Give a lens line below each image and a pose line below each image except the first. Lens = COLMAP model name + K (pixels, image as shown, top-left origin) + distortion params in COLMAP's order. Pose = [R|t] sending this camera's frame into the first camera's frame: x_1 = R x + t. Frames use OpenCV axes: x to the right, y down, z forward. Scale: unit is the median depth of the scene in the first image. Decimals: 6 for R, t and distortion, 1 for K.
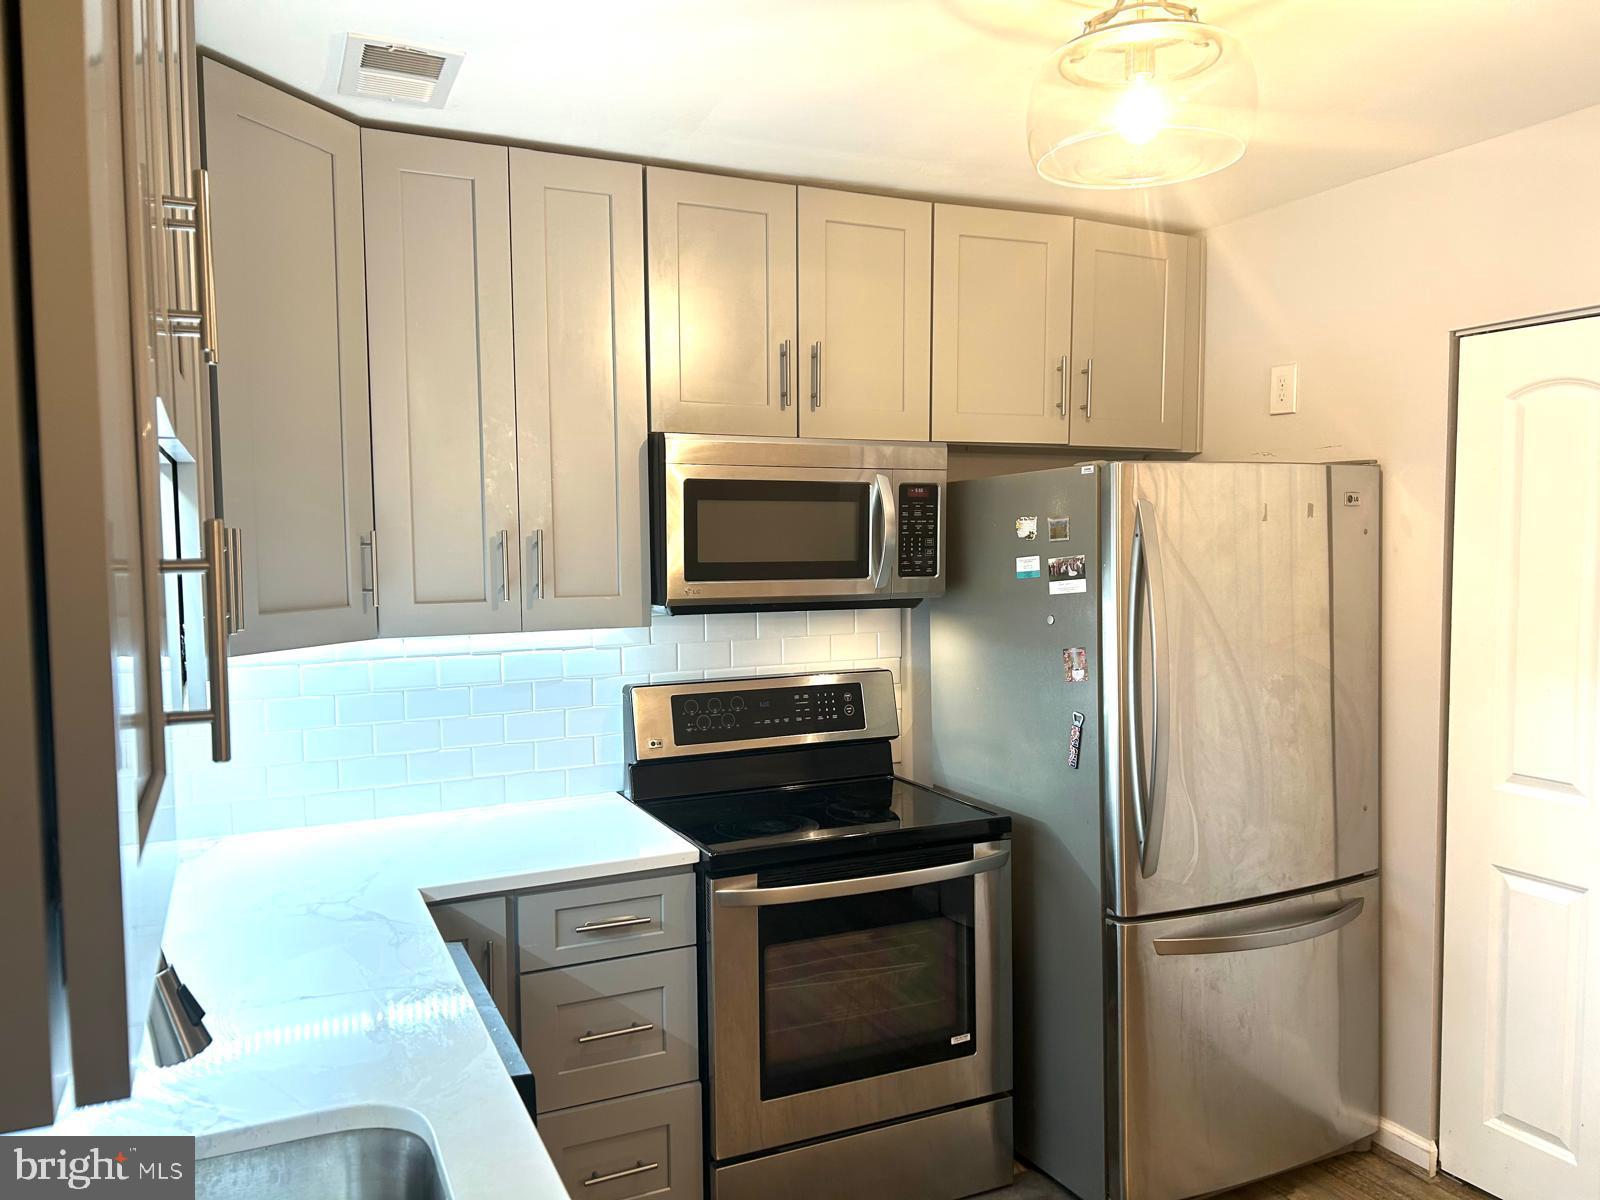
lens RADIAL K [[1190.1, 0, 800.0], [0, 1190.1, 600.0], [0, 0, 1]] dist [0.129600, -0.186631]
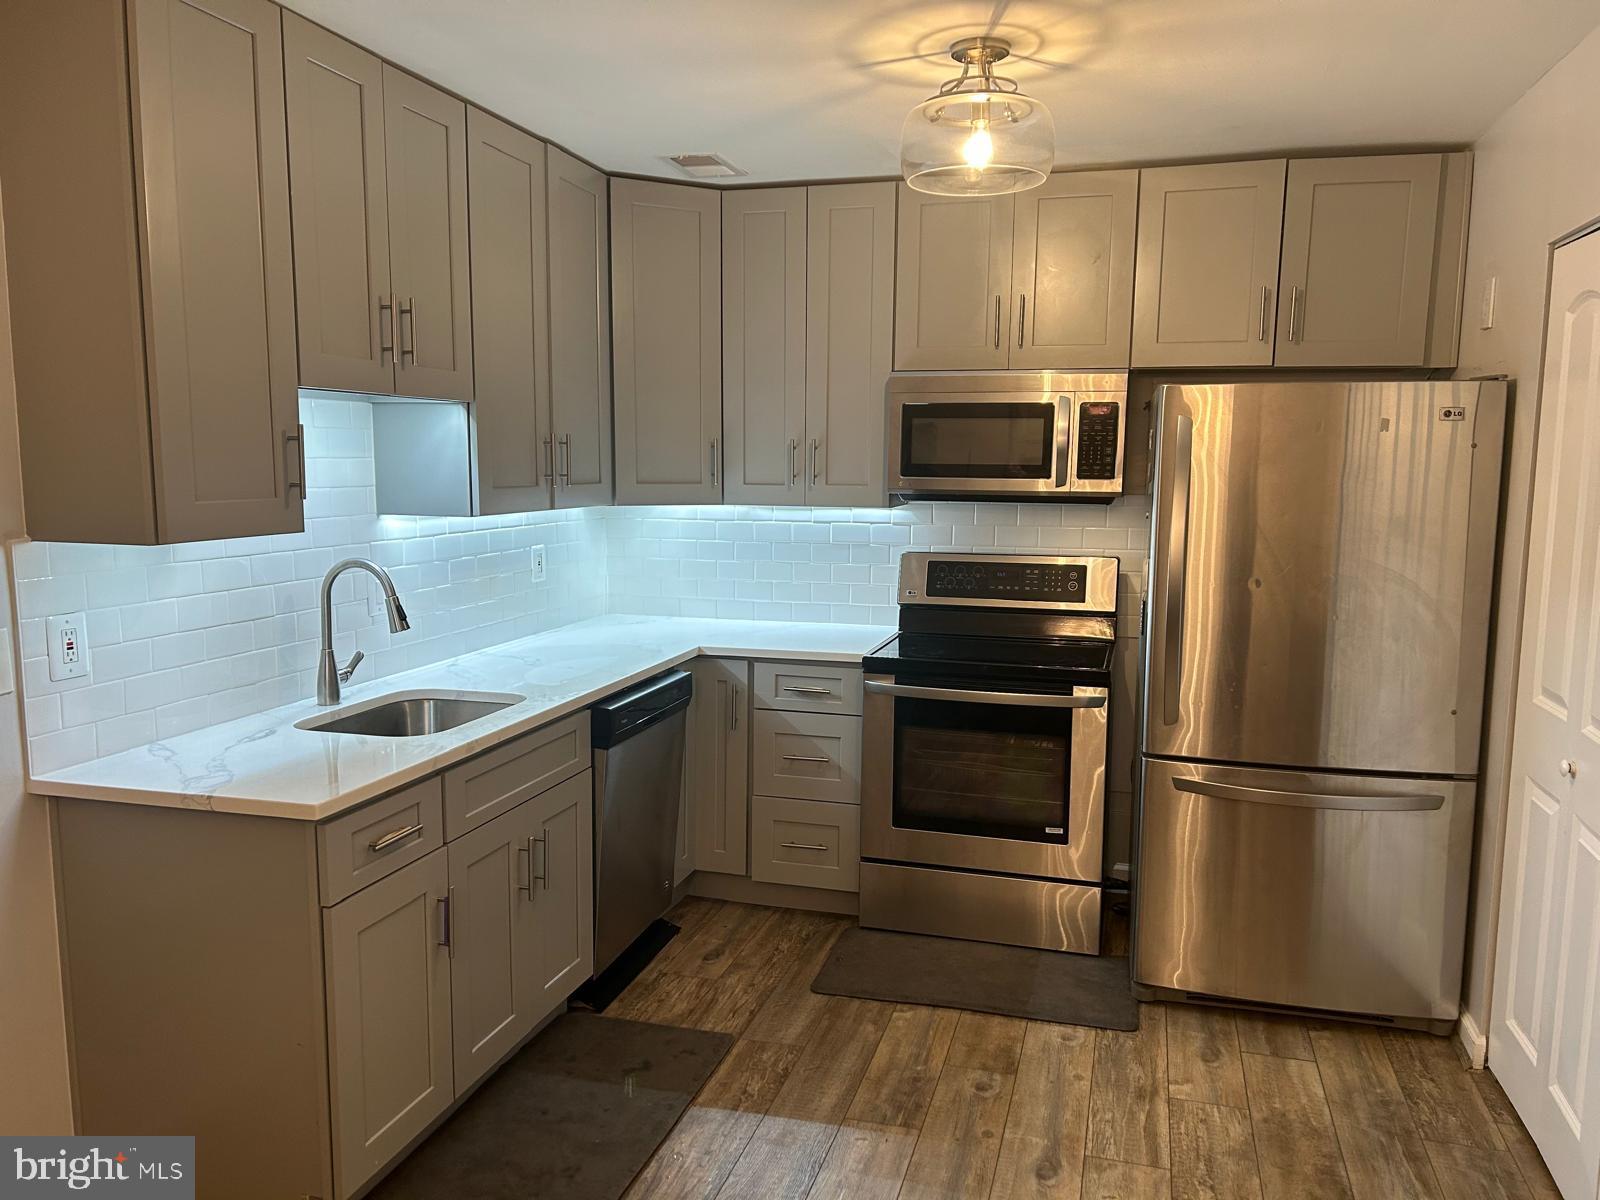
lens RADIAL K [[1190.1, 0, 800.0], [0, 1190.1, 600.0], [0, 0, 1]] dist [0.129600, -0.186631]
pose [[0.751839, 0.095564, -0.652385, 0.713984], [-0.051803, 0.994944, 0.086043, 0.014604], [0.657309, -0.030895, 0.752988, -0.152470]]
